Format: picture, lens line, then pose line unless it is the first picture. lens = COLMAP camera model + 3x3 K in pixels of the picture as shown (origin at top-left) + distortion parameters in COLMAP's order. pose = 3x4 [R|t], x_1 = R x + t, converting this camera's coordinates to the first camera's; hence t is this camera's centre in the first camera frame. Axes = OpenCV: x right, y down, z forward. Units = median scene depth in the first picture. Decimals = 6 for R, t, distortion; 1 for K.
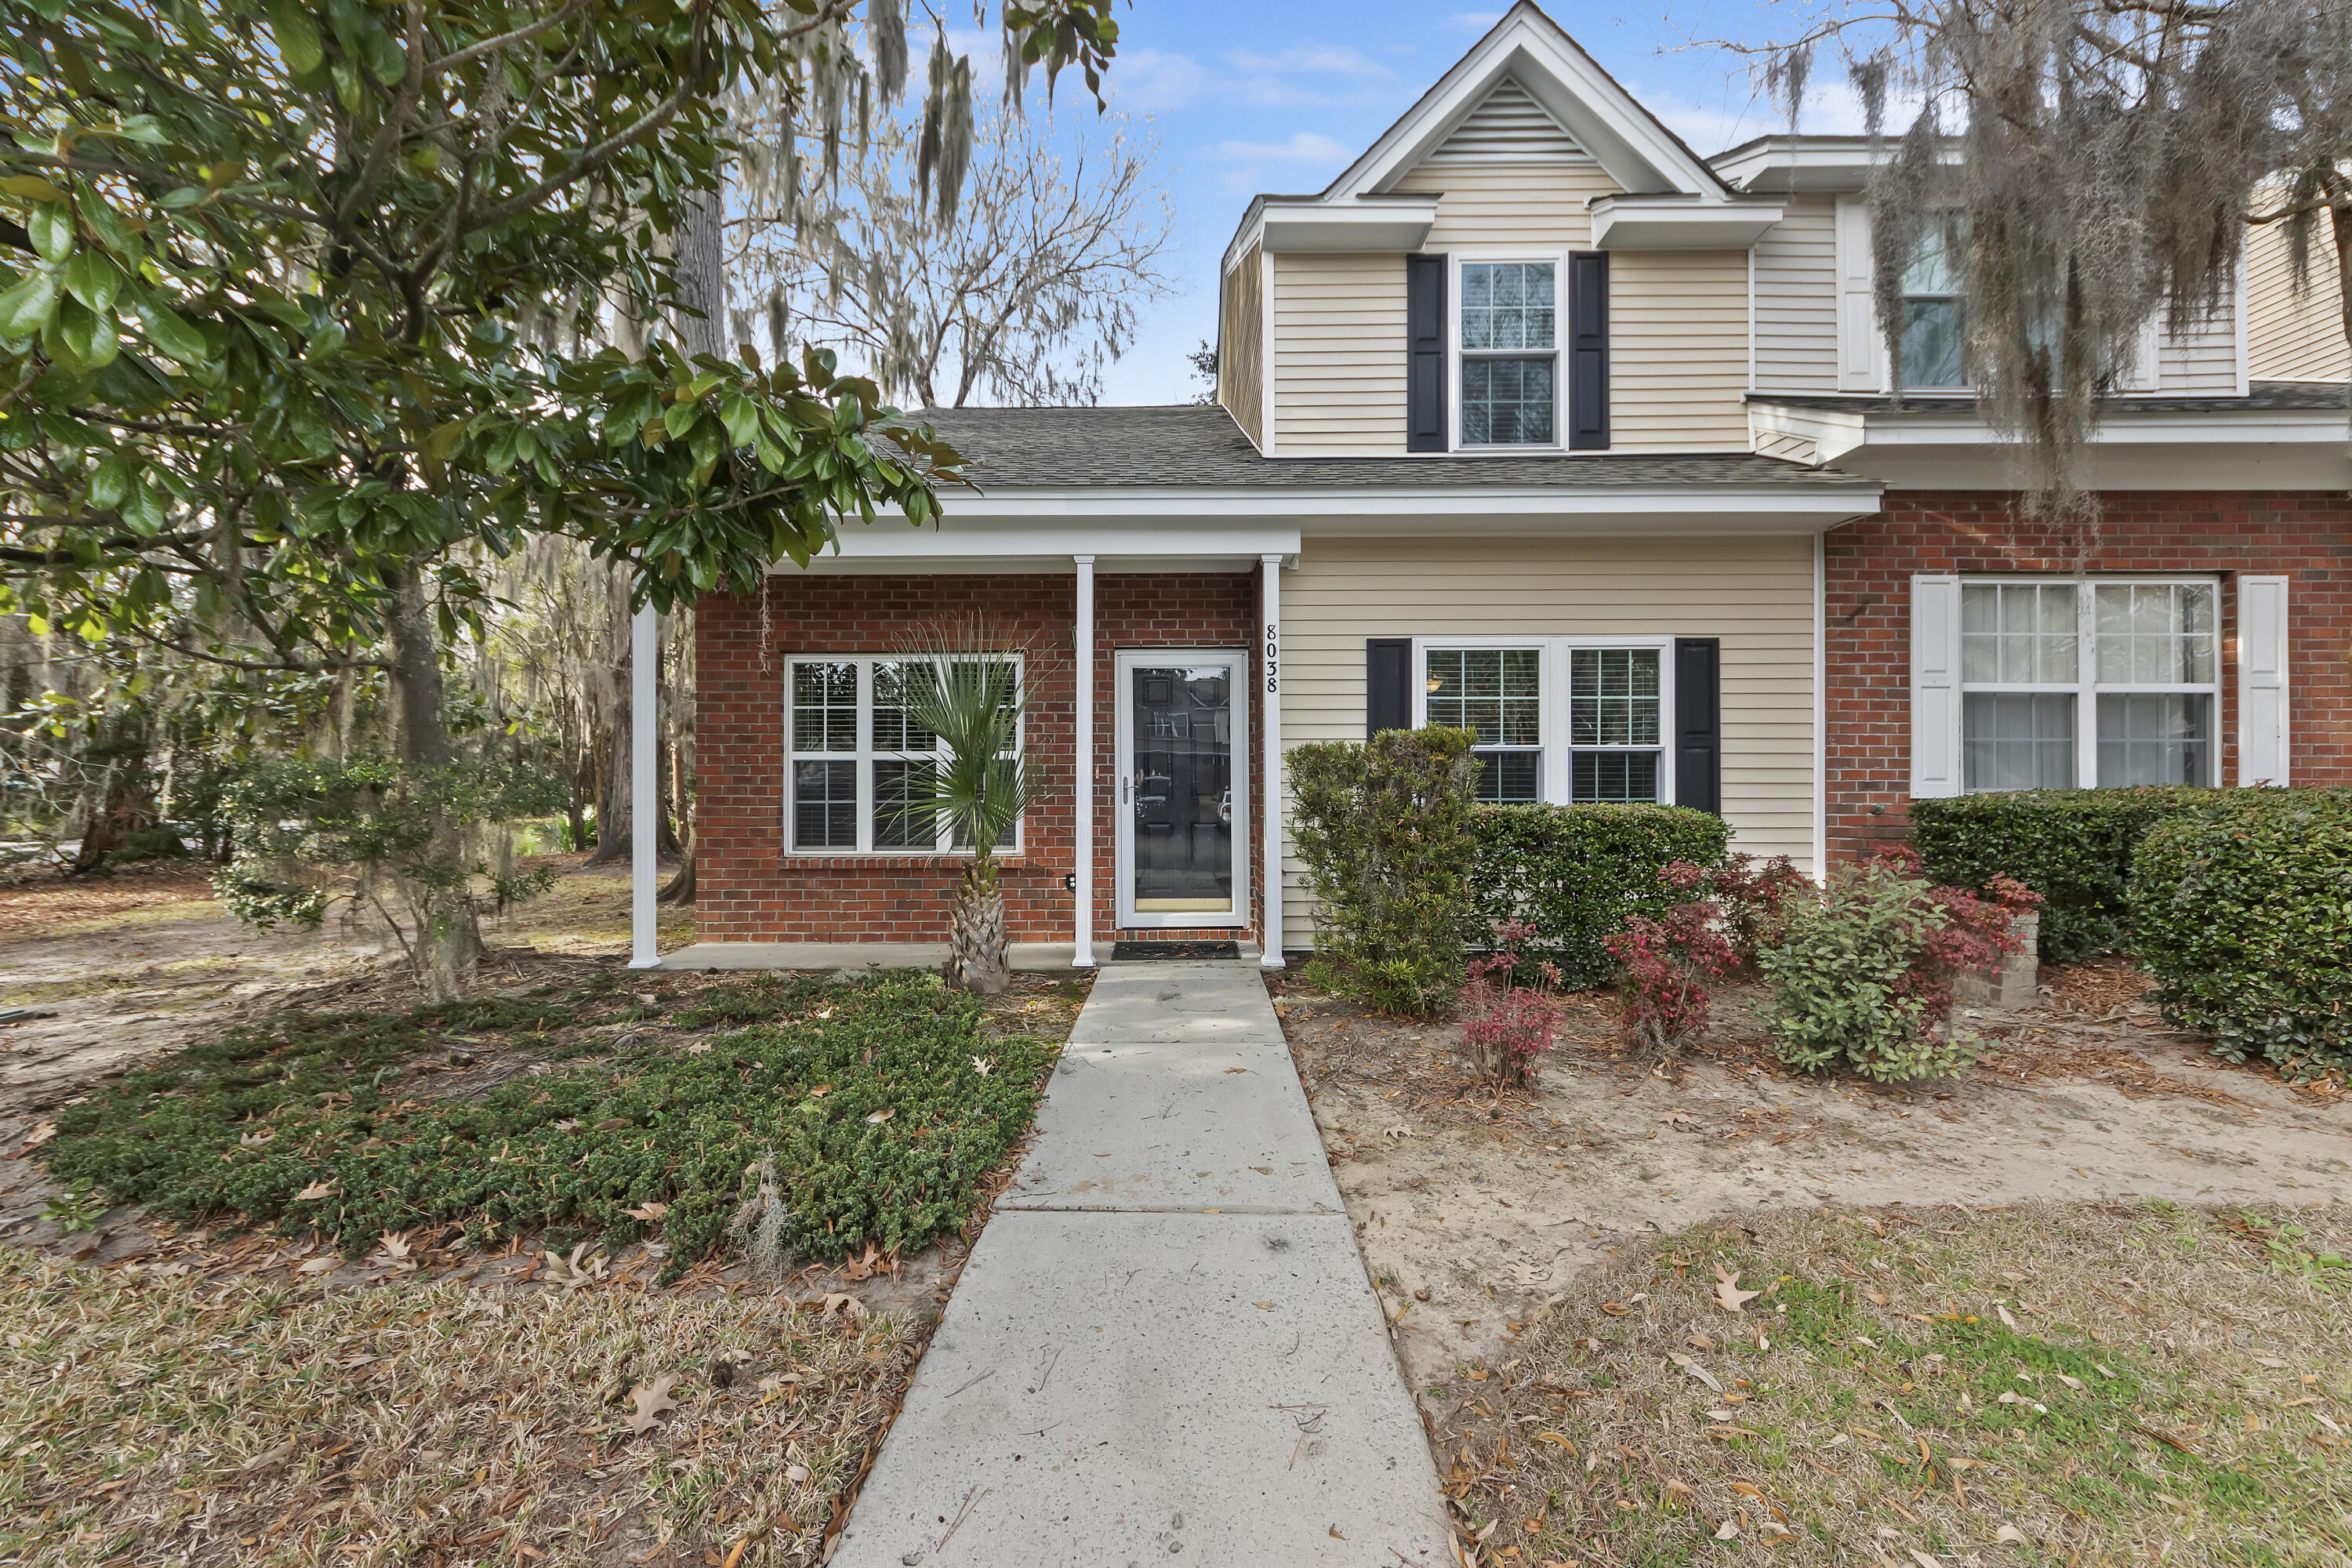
lens RADIAL K [[896.3, 0, 1176.0], [0, 896.3, 784.0], [0, 0, 1]] dist [0.000030, -0.000336]
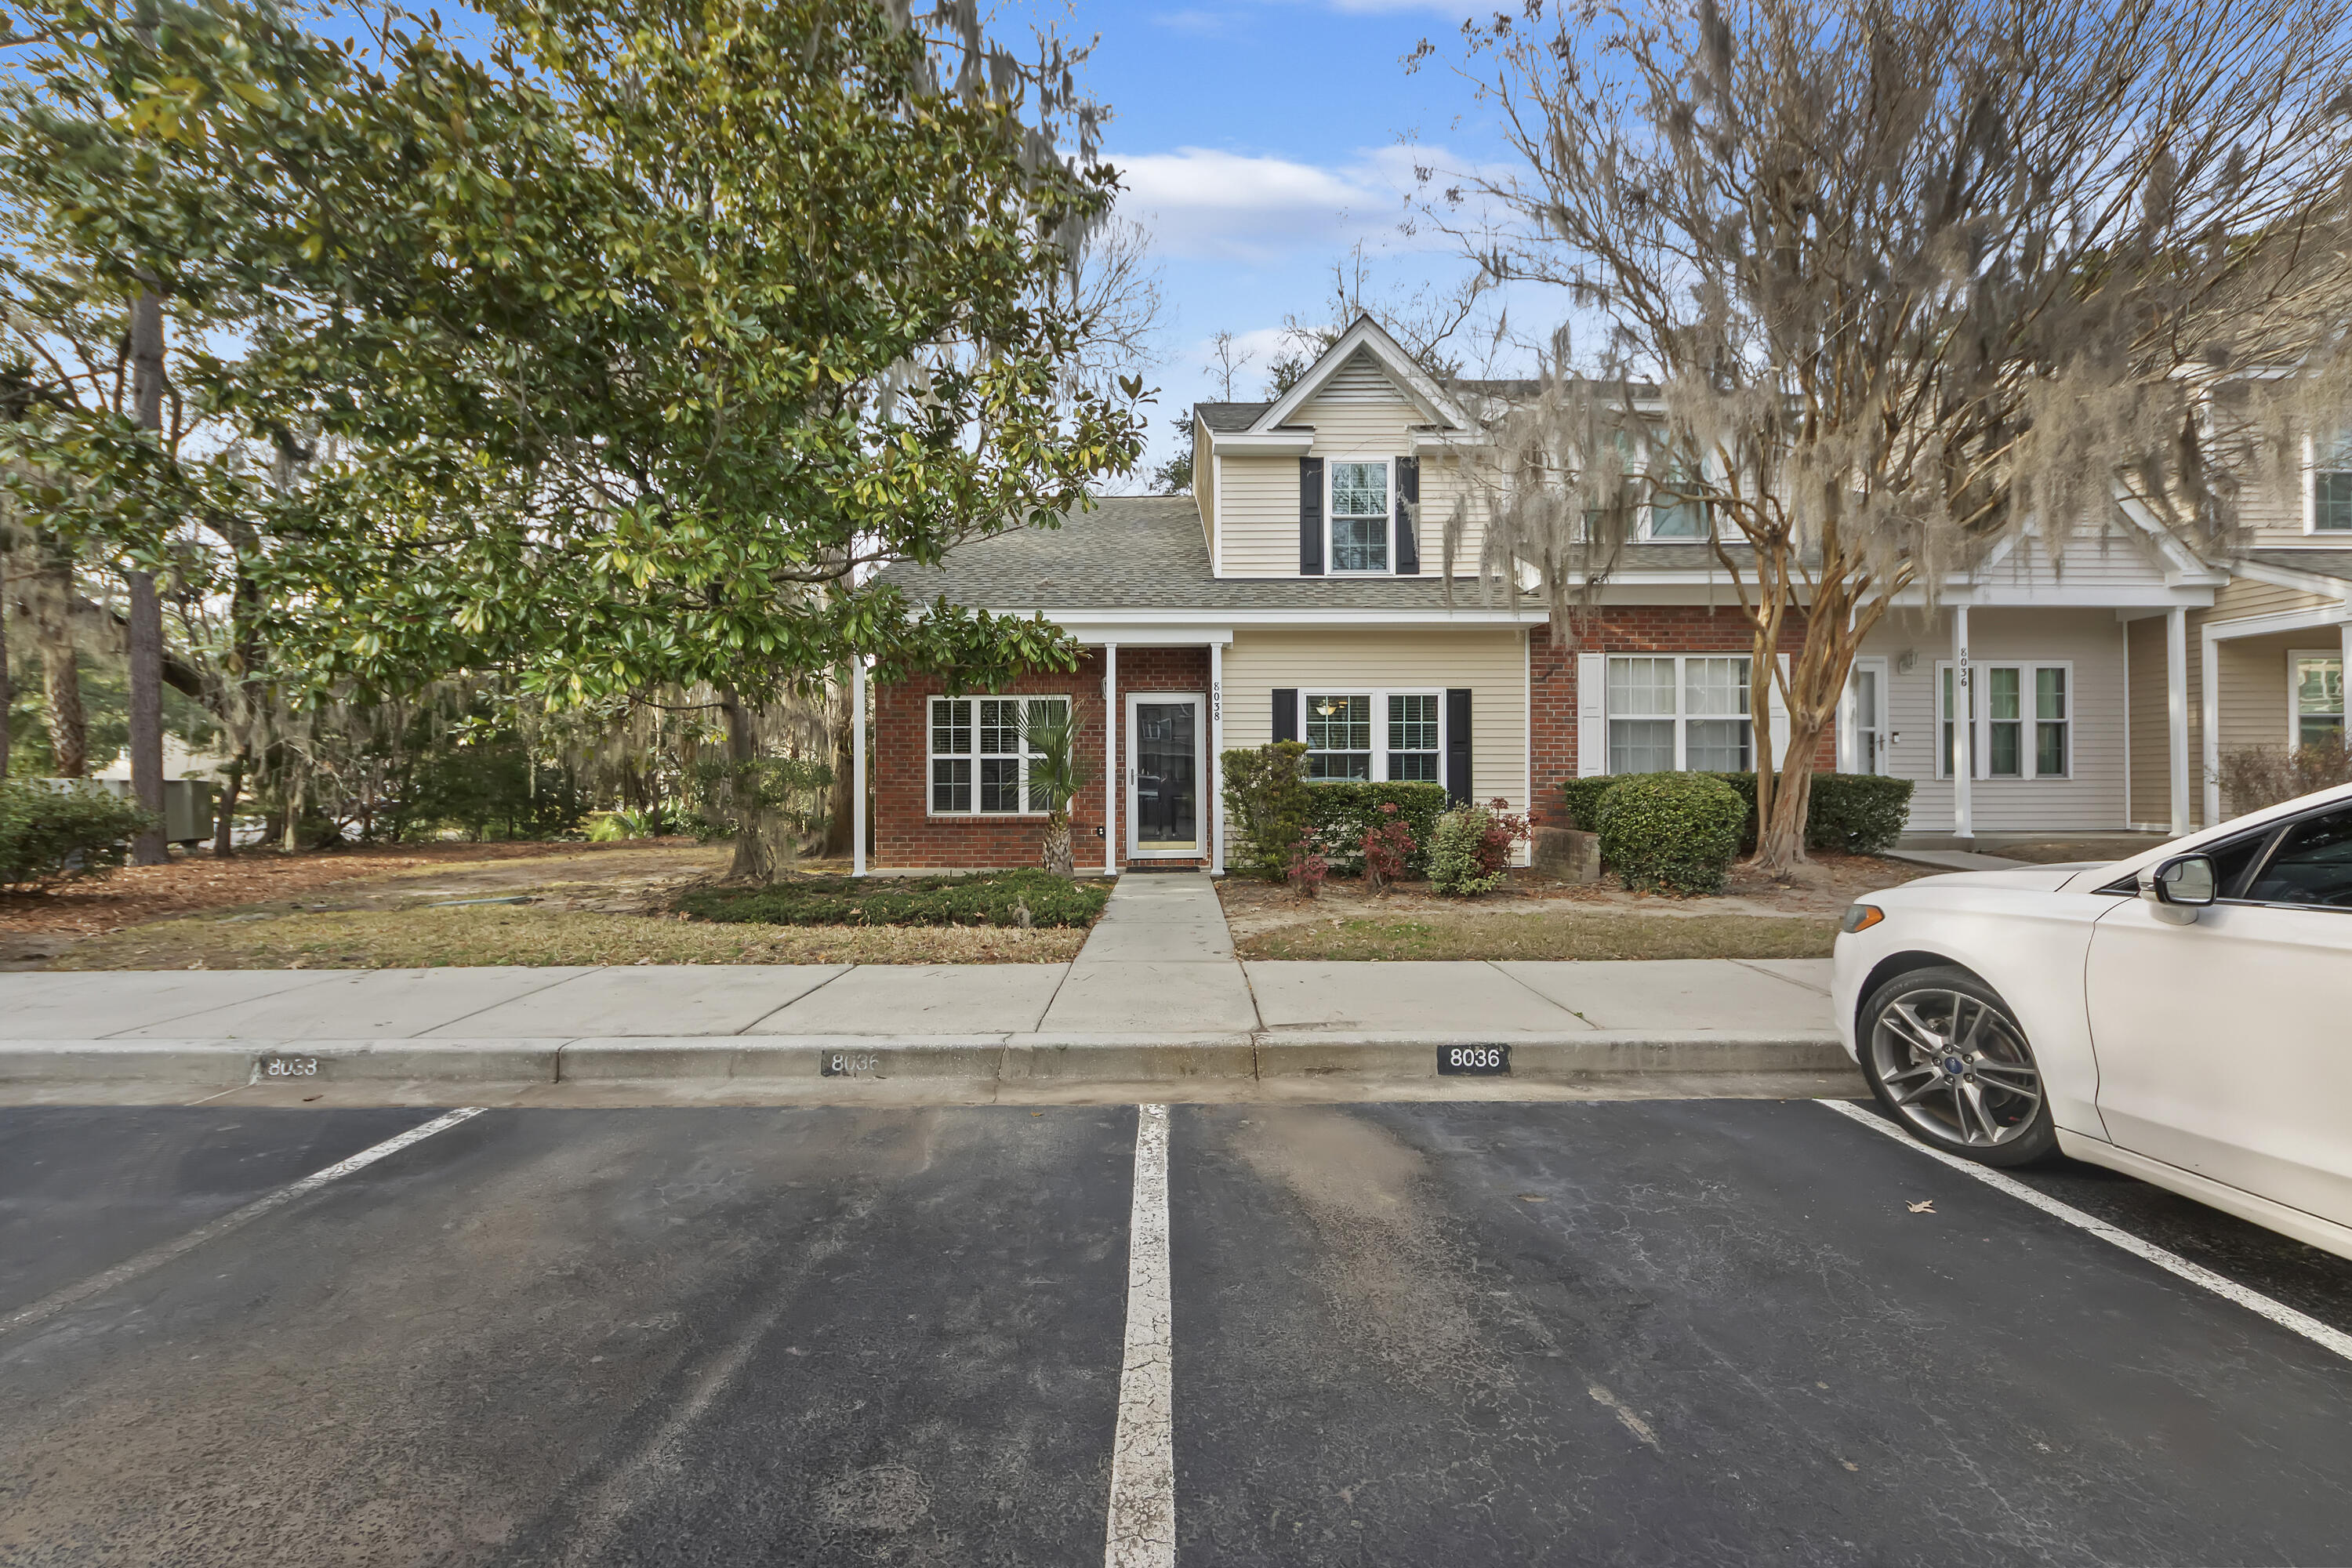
lens RADIAL K [[896.3, 0, 1176.0], [0, 896.3, 784.0], [0, 0, 1]] dist [0.000030, -0.000336]
pose [[0.999839, -0.001944, 0.017820, -0.005184], [0.001960, 0.999998, -0.000910, 0.024306], [-0.017818, 0.000945, 0.999841, -0.738231]]
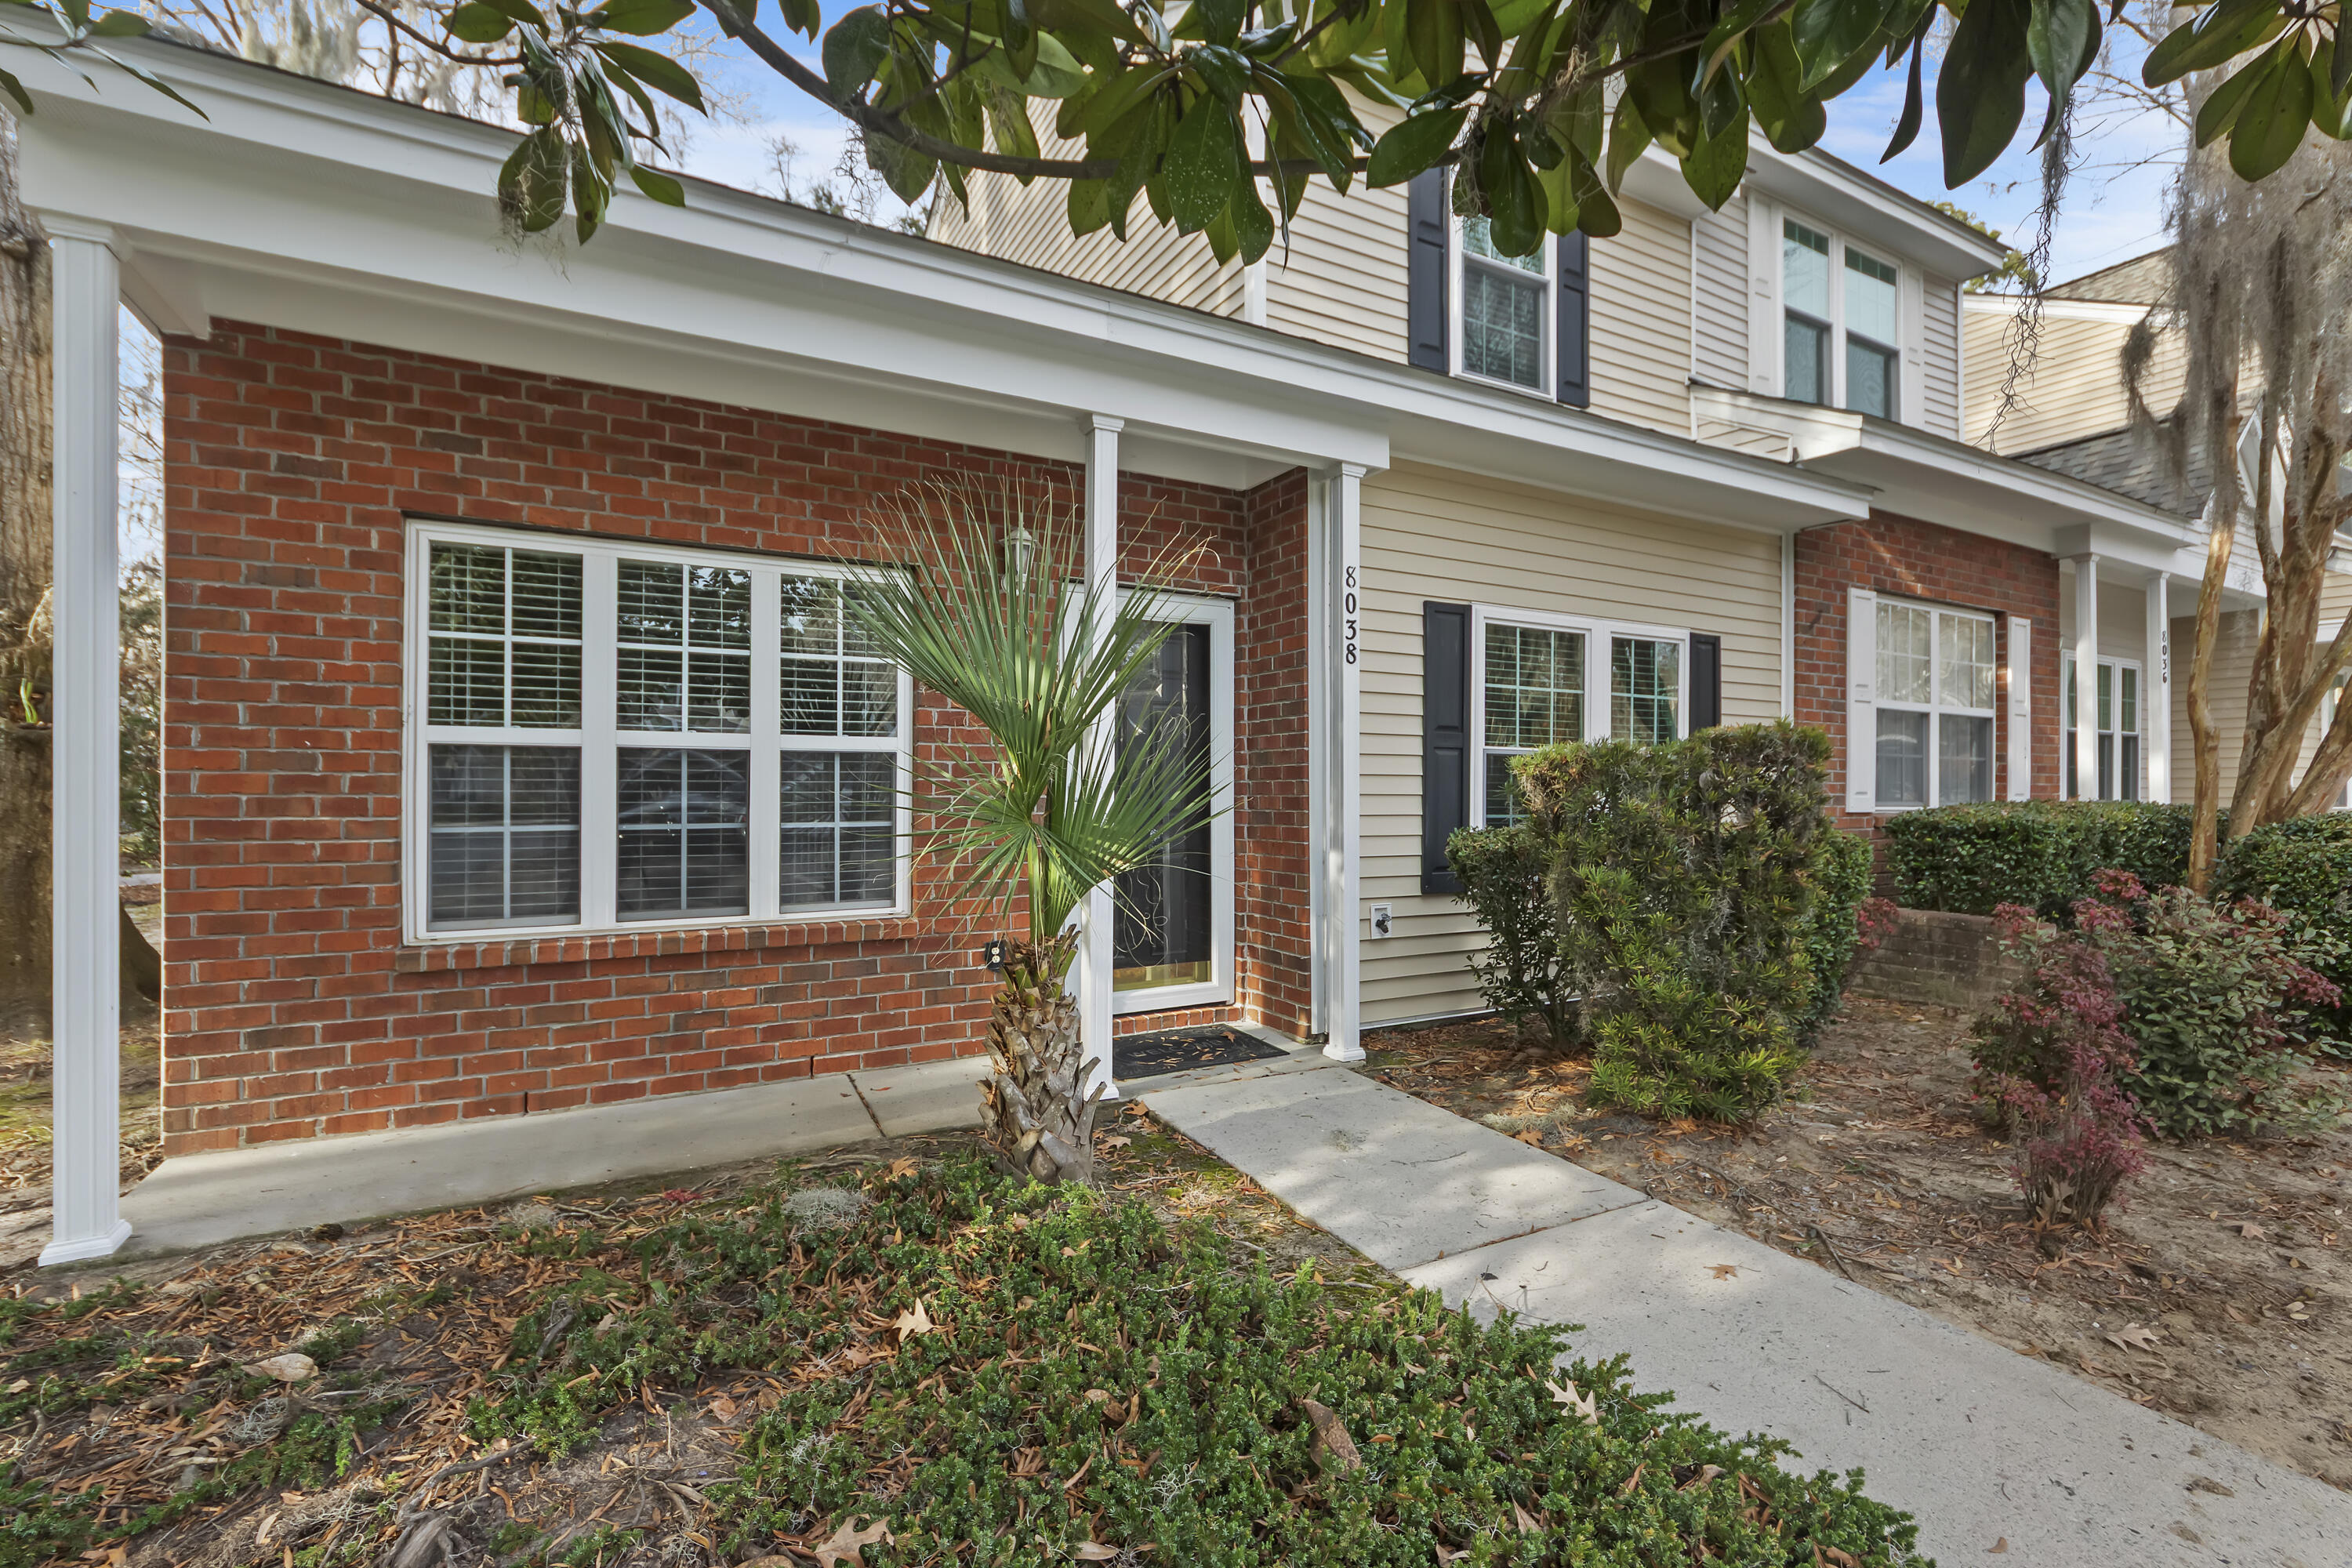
lens RADIAL K [[1036.0, 0, 1176.0], [0, 1036.0, 784.0], [0, 0, 1]] dist [0.000558, 0.000002]
pose [[0.872246, 0.007523, 0.489010, -0.382672], [-0.007035, 0.999971, -0.002835, -0.006496], [-0.489017, -0.000967, 0.872274, 0.351641]]
